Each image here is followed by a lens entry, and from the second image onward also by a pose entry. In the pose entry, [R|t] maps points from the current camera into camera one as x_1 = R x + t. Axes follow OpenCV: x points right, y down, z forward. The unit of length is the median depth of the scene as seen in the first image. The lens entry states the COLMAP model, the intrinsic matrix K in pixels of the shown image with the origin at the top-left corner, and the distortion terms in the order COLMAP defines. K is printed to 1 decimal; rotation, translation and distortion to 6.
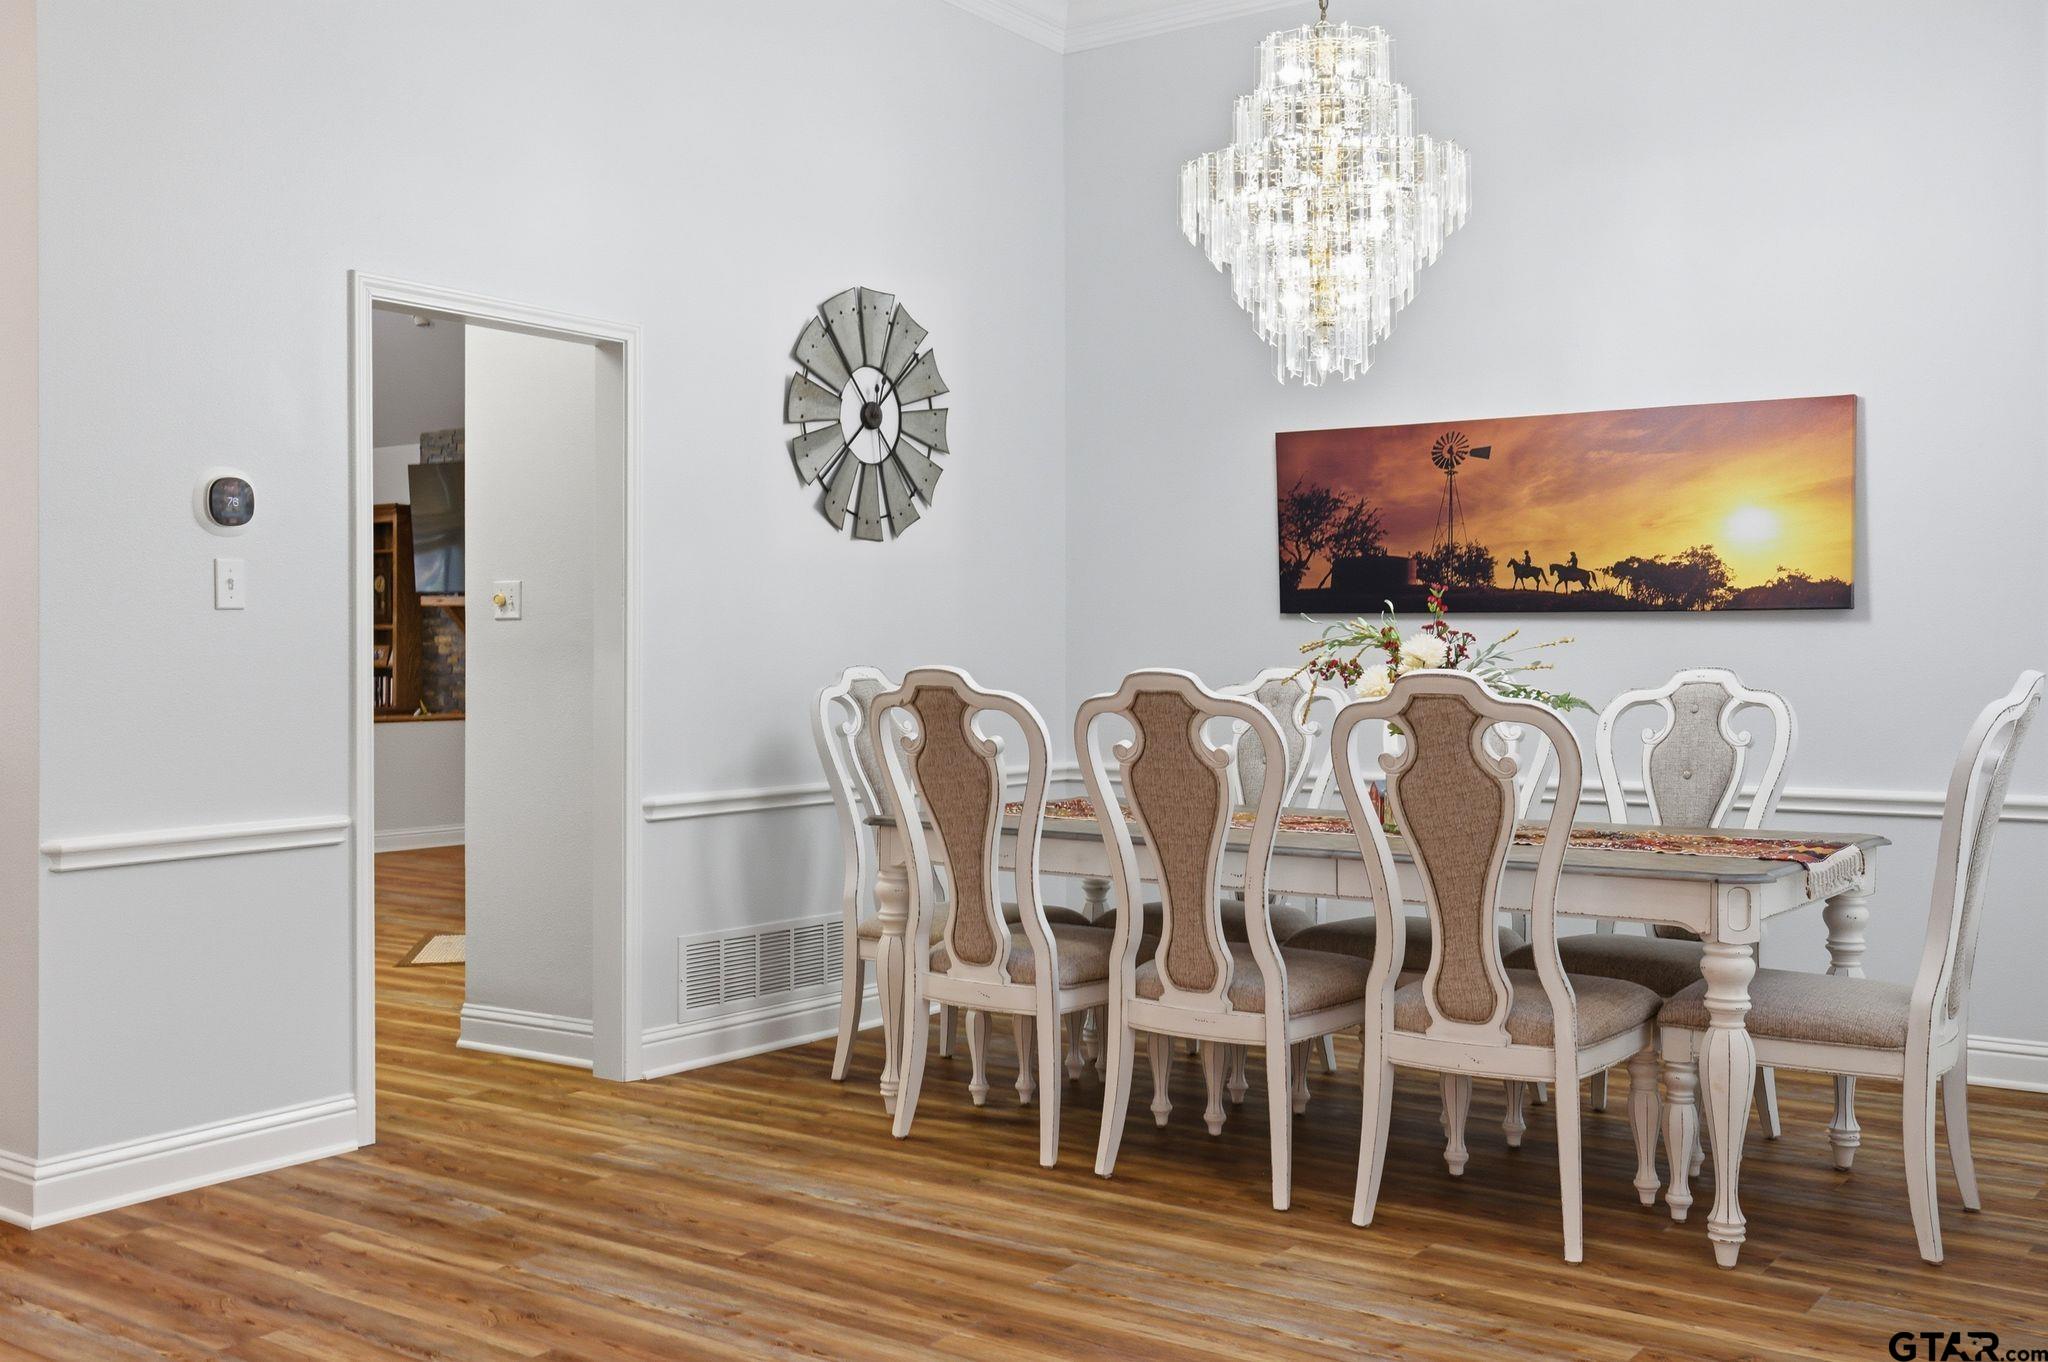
lens RADIAL K [[1985.8, 0, 1025.1], [0, 1985.8, 676.2], [0, 0, 1]] dist [0.021334, 0.000000]
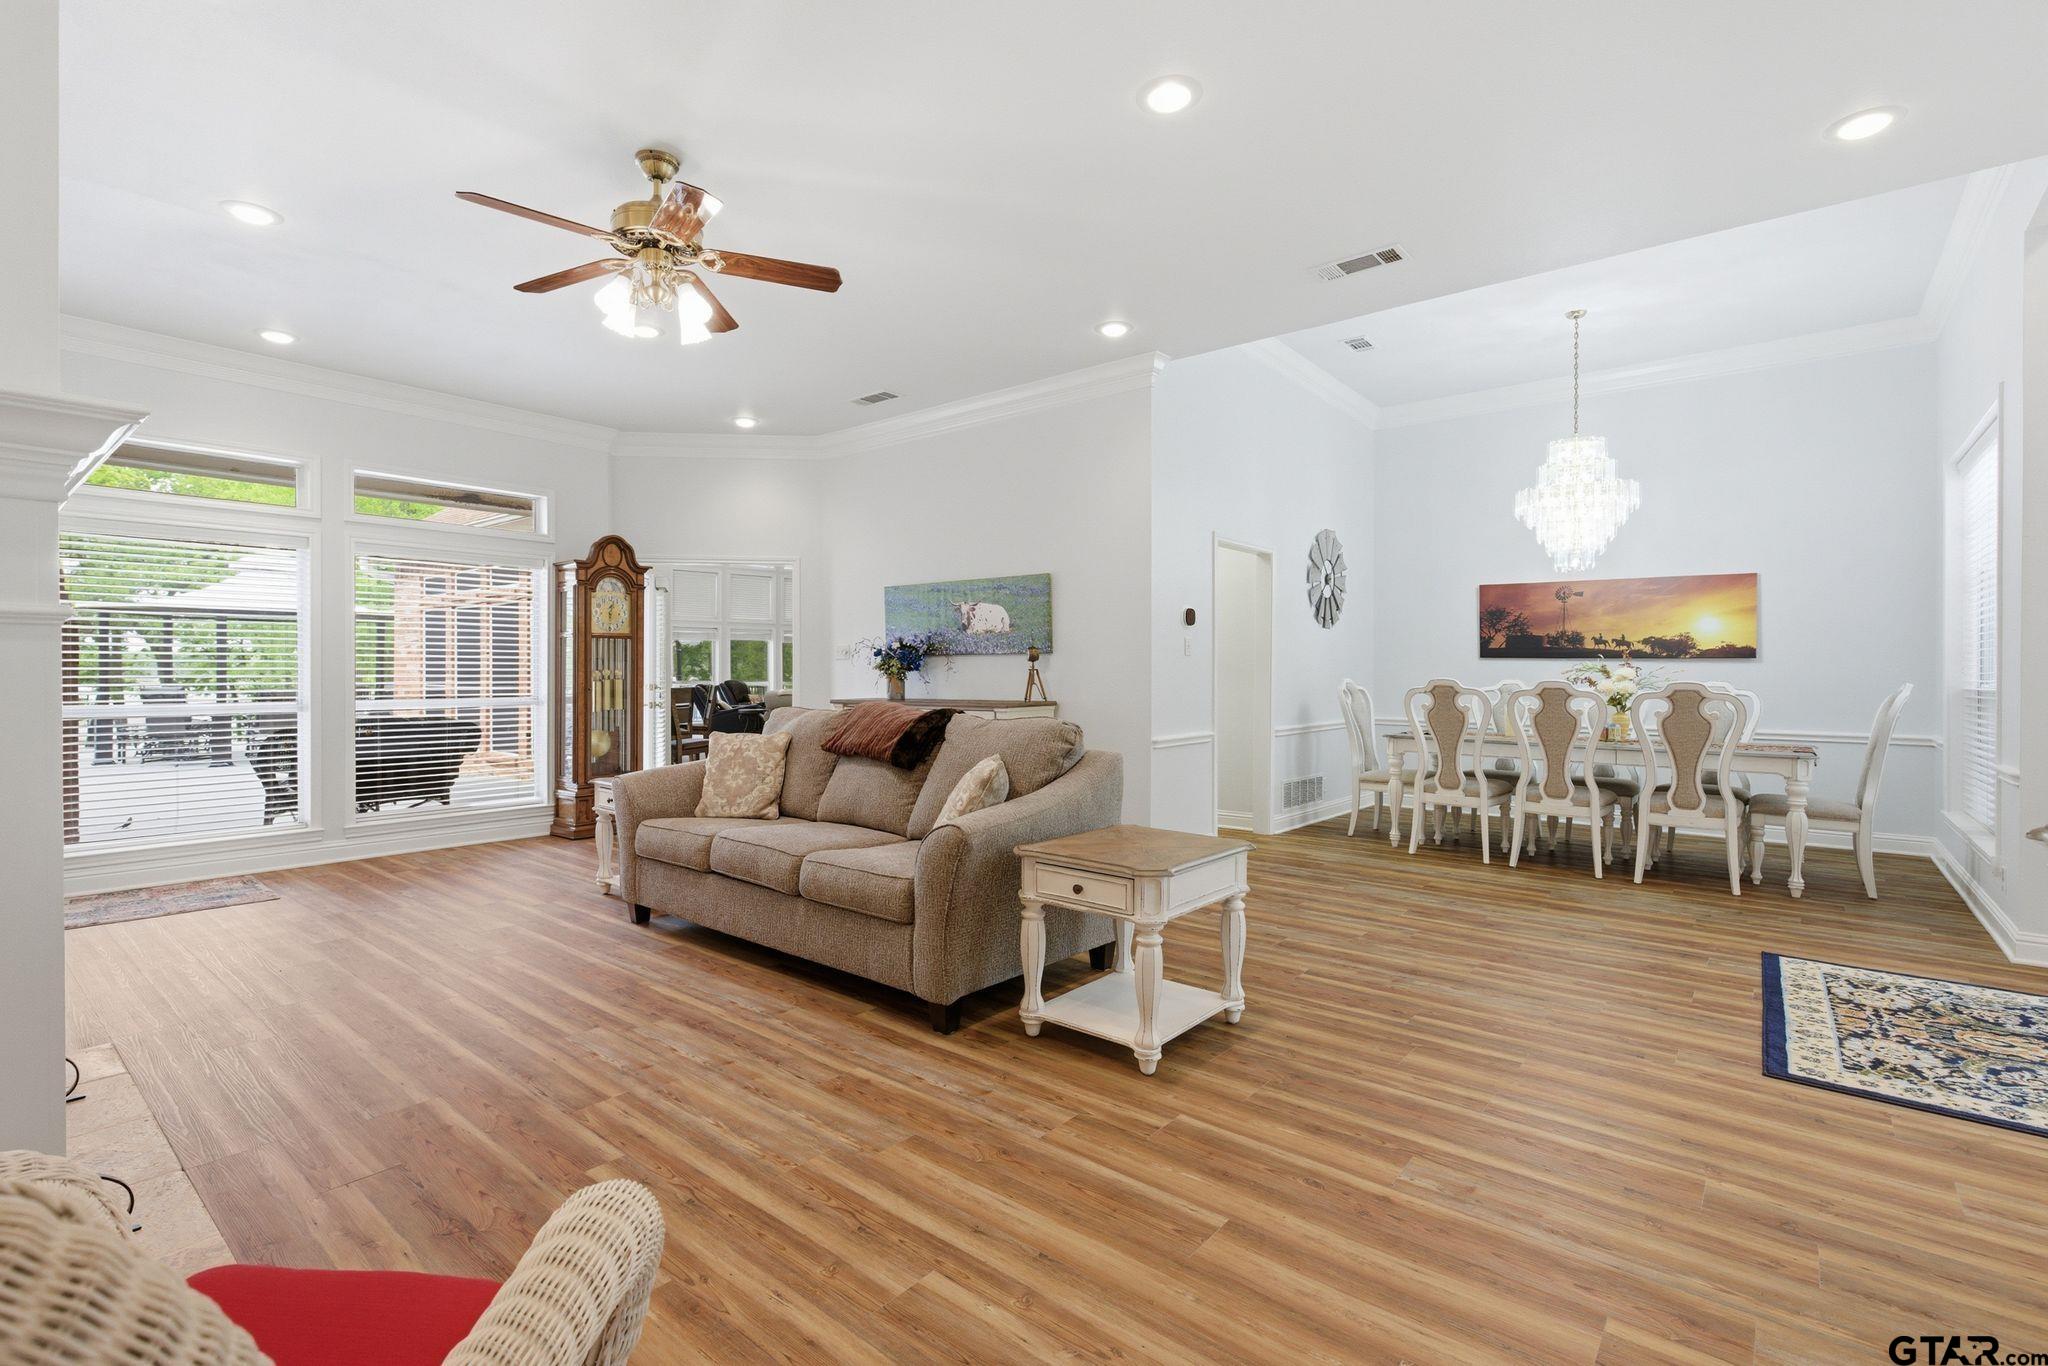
lens RADIAL K [[935.5, 0, 1021.3], [0, 935.5, 677.5], [0, 0, 1]] dist [0.000673, -0.000009]
pose [[0.997248, 0.007291, -0.073781, -0.400329], [-0.007553, 0.999966, -0.003278, 0.002007], [0.073754, 0.003826, 0.997269, -0.237838]]
